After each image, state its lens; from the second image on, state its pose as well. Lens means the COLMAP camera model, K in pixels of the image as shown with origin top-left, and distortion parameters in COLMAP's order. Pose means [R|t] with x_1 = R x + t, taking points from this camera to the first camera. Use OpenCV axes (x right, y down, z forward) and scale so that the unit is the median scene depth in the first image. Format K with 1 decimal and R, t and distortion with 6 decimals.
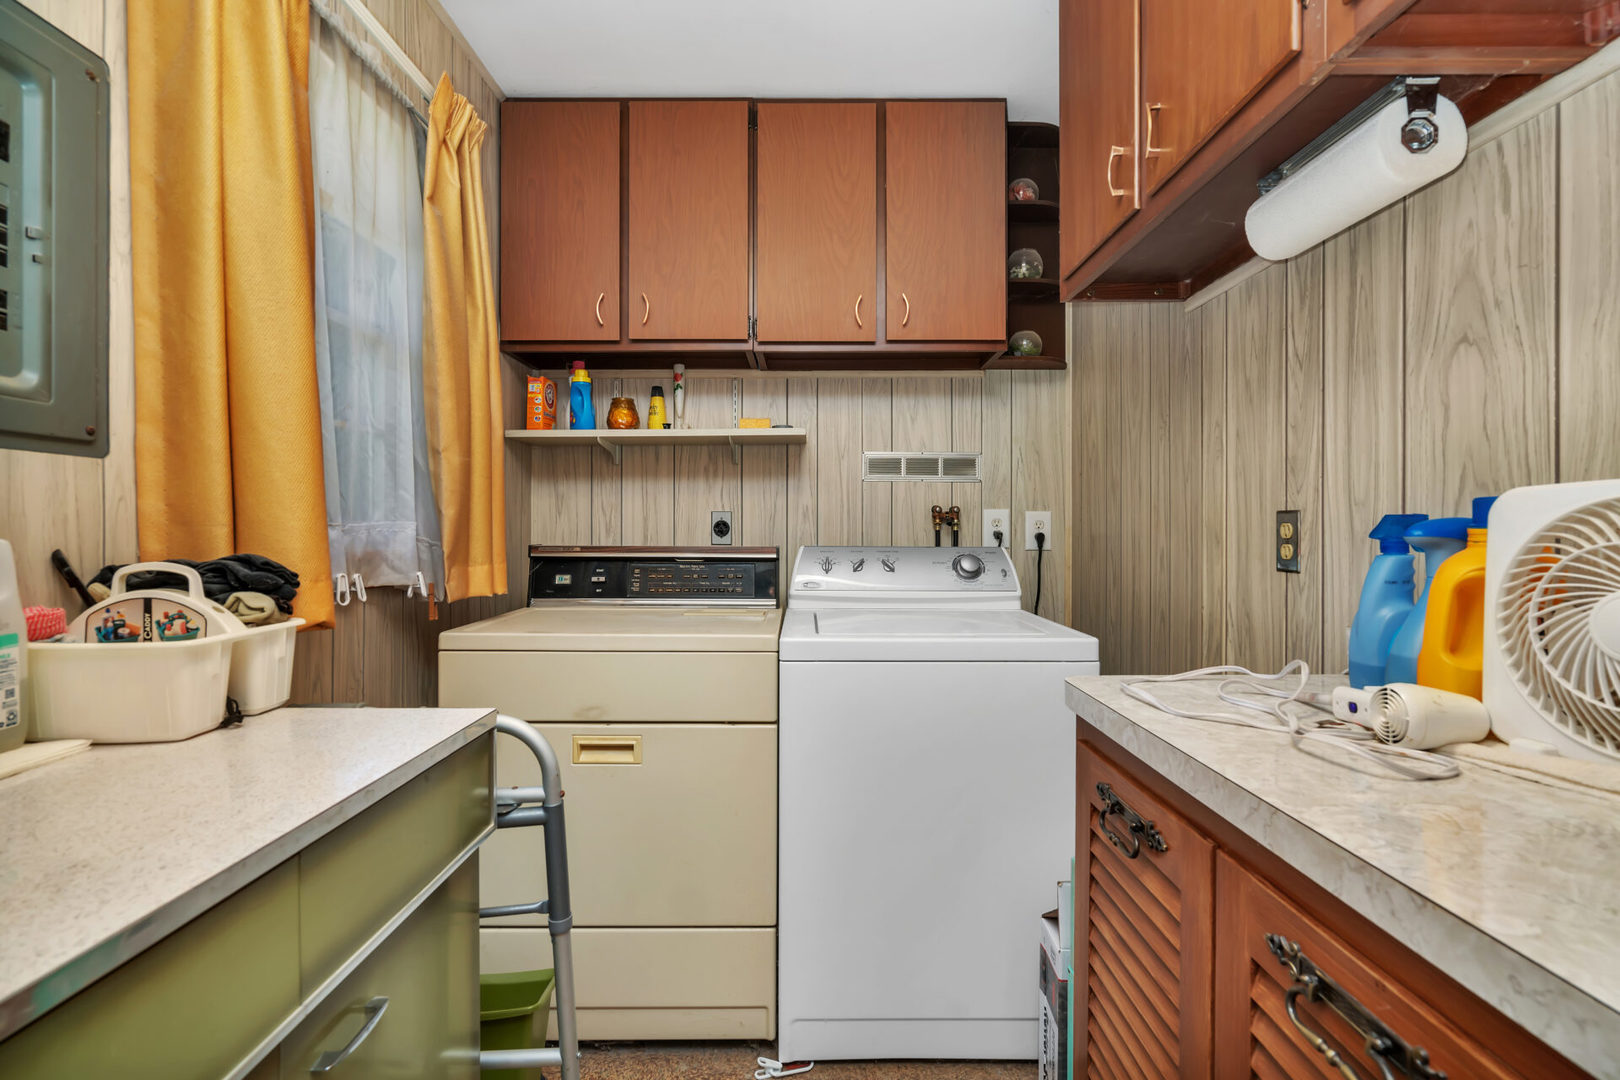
lens RADIAL K [[732.9, 0, 810.0], [0, 732.9, 540.0], [0, 0, 1]] dist [-0.002382, -0.000242]
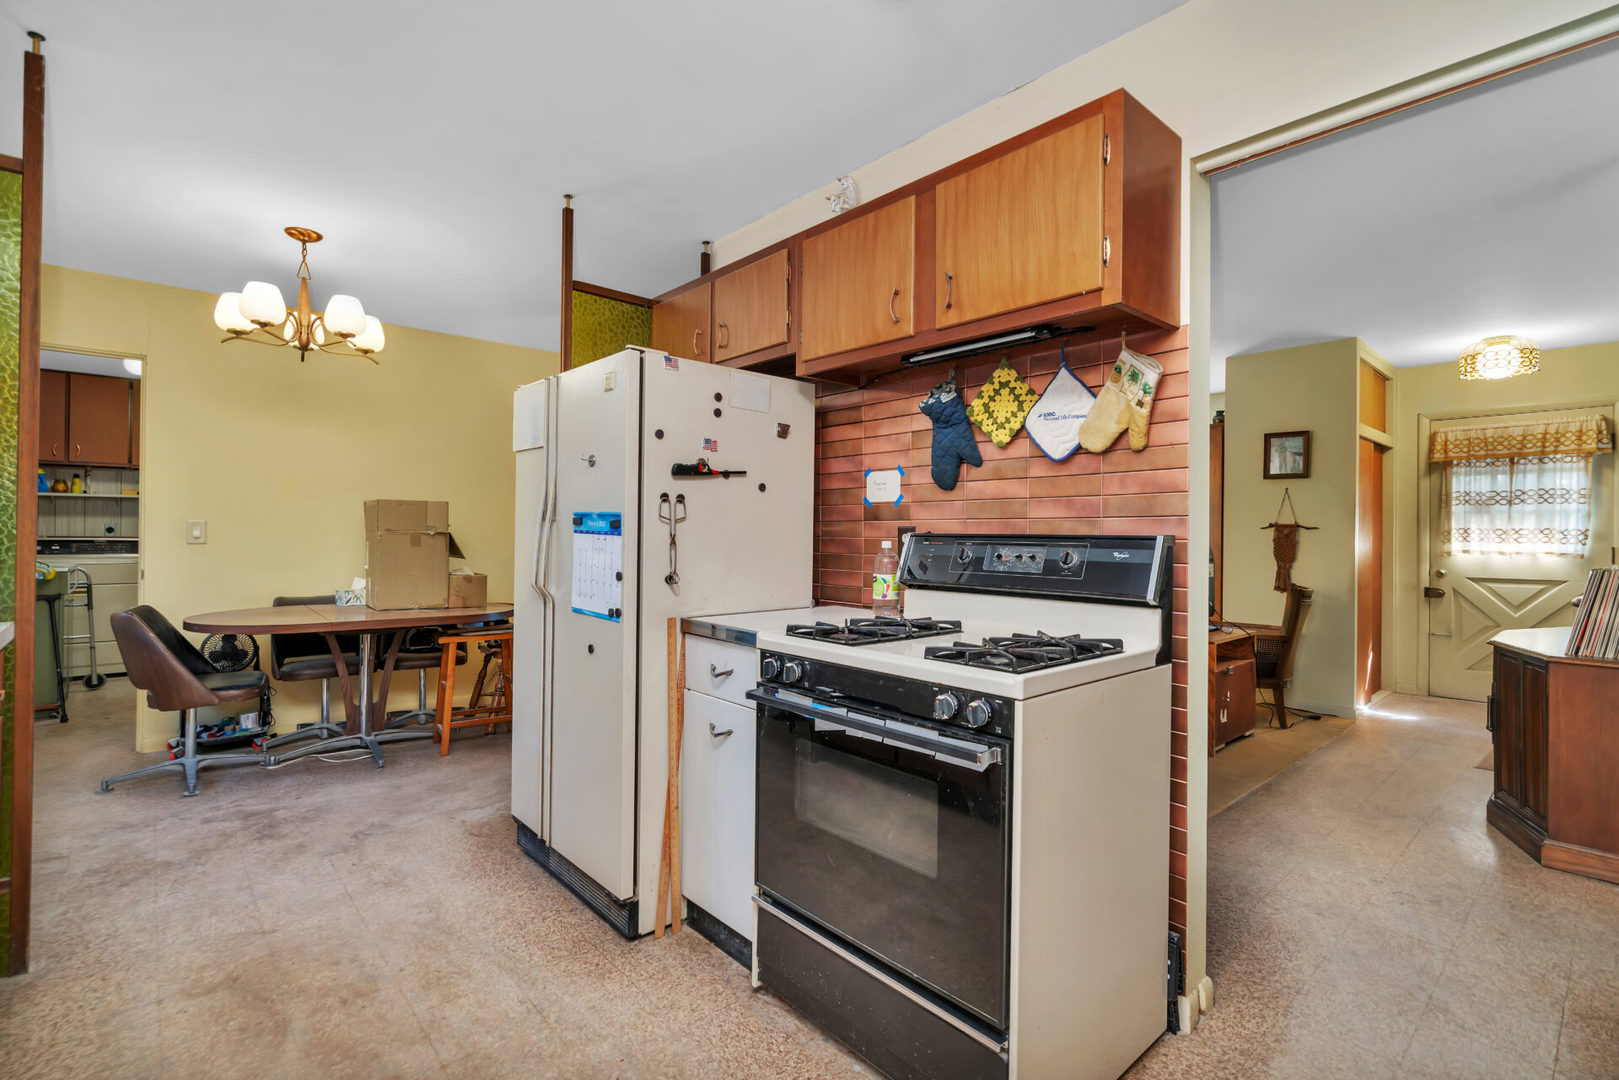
lens RADIAL K [[749.4, 0, 812.7], [0, 749.4, 529.9], [0, 0, 1]] dist [0.001647, 0.000207]
pose [[0.751885, 0.007776, 0.659249, -0.002089], [0.005533, 0.999821, -0.018104, 0.048404], [-0.659272, 0.017260, 0.751707, -2.789884]]
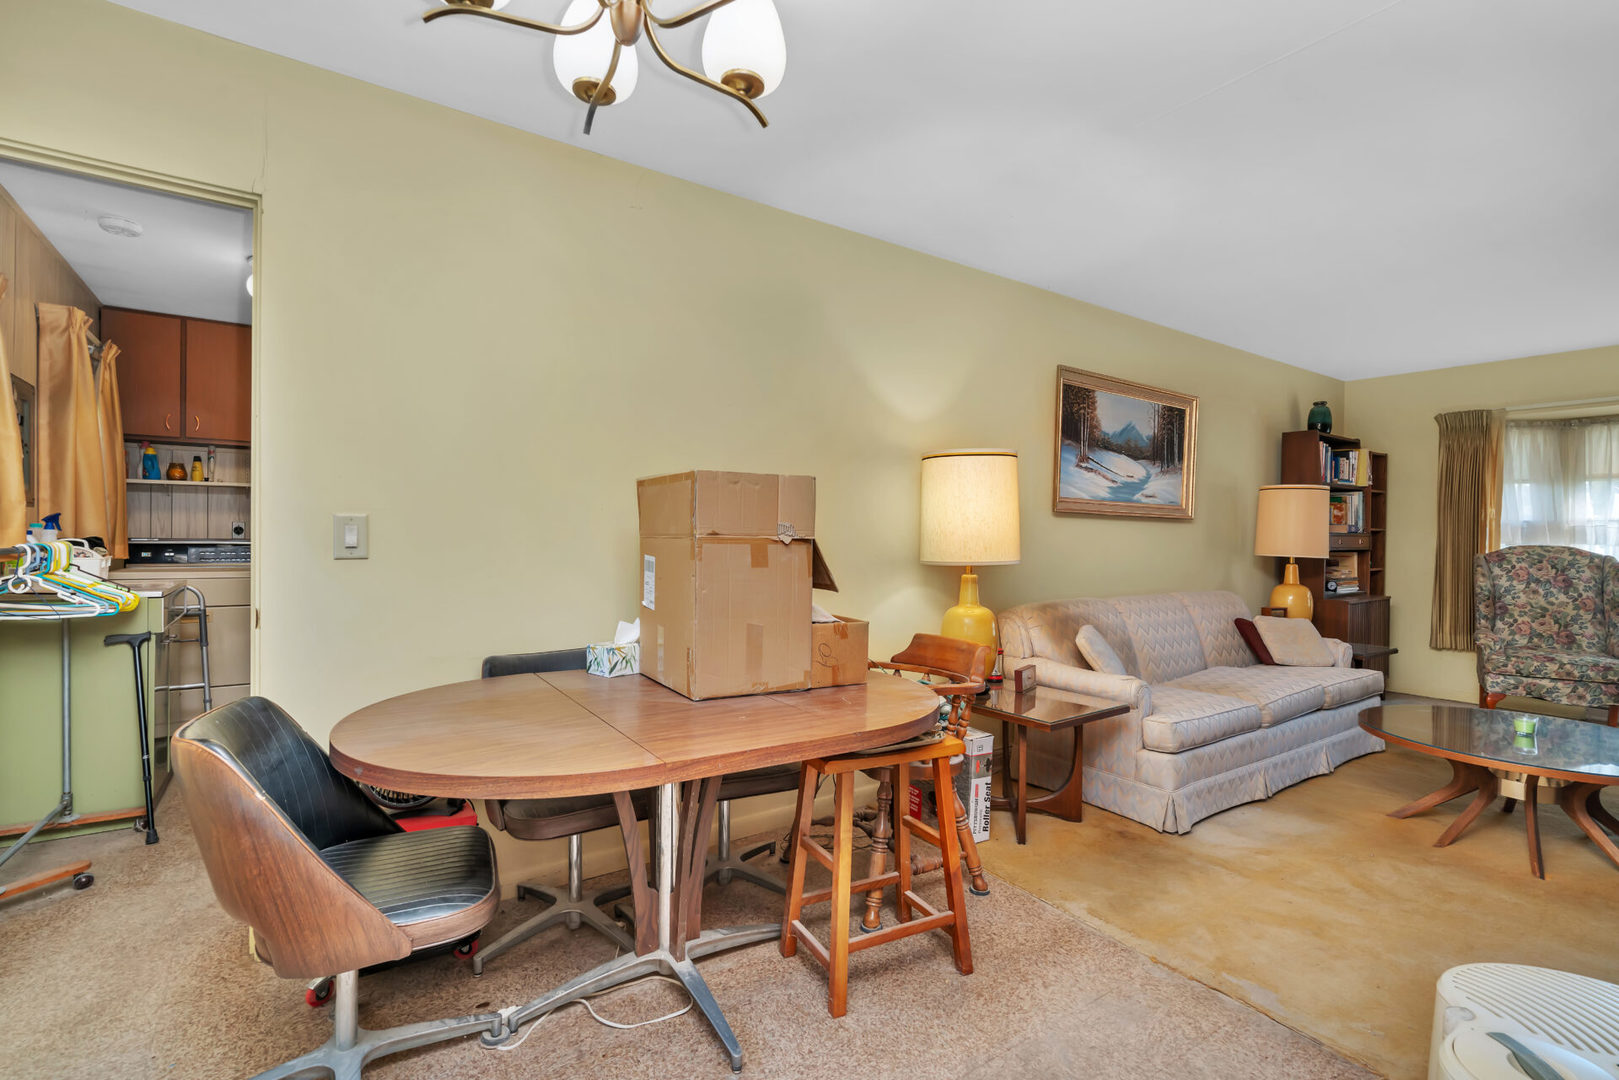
lens RADIAL K [[744.2, 0, 809.5], [0, 744.2, 540.0], [0, 0, 1]] dist [0.002709, 0.001032]
pose [[0.826900, 0.002340, 0.562344, 0.021347], [0.000867, 0.999985, -0.005436, 0.023529], [-0.562348, 0.004982, 0.826886, -1.601134]]
